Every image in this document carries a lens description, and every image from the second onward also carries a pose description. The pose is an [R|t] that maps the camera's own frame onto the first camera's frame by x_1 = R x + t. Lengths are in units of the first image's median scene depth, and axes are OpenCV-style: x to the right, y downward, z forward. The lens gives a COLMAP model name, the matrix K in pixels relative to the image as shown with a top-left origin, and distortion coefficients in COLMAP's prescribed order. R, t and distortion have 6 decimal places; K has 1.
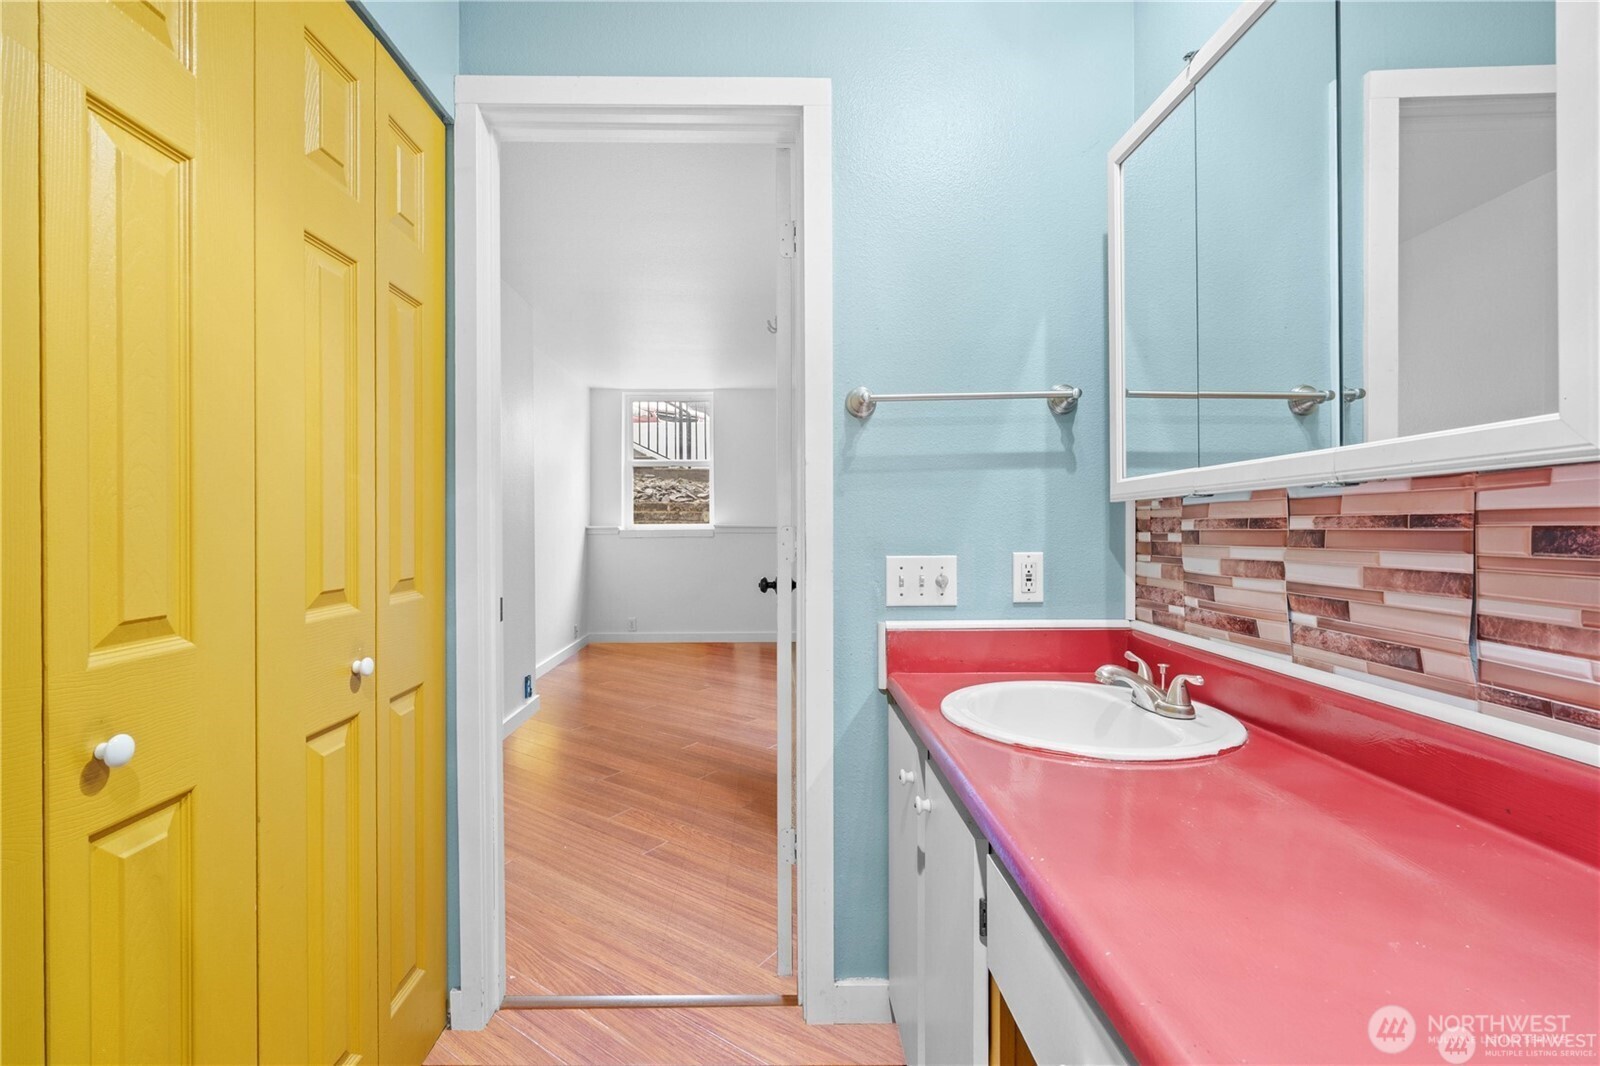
lens RADIAL K [[755.8, 0, 798.8], [0, 755.8, 532.1], [0, 0, 1]] dist [0.004692, 0.001306]
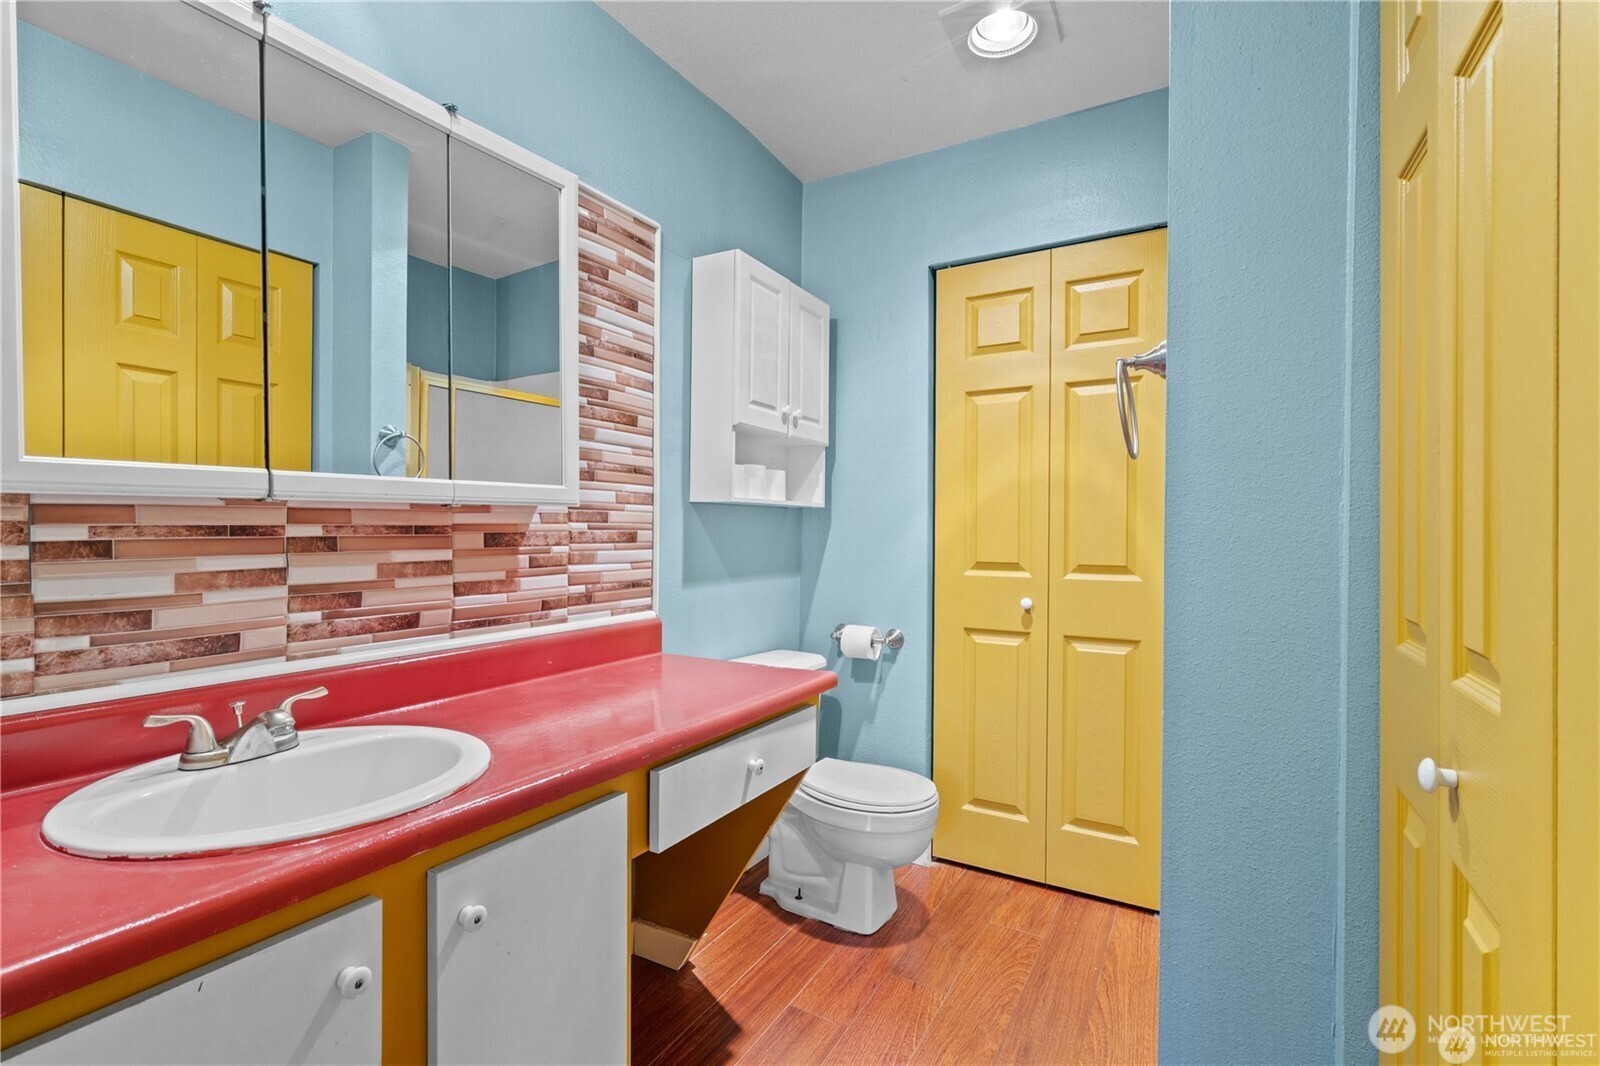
lens RADIAL K [[755.8, 0, 798.2], [0, 755.8, 525.4], [0, 0, 1]] dist [0.004692, 0.001306]
pose [[-0.861057, -0.005189, 0.508481, -0.518570], [-0.003121, 0.999983, 0.004921, -0.027411], [-0.508498, 0.002650, -0.861059, 1.582921]]
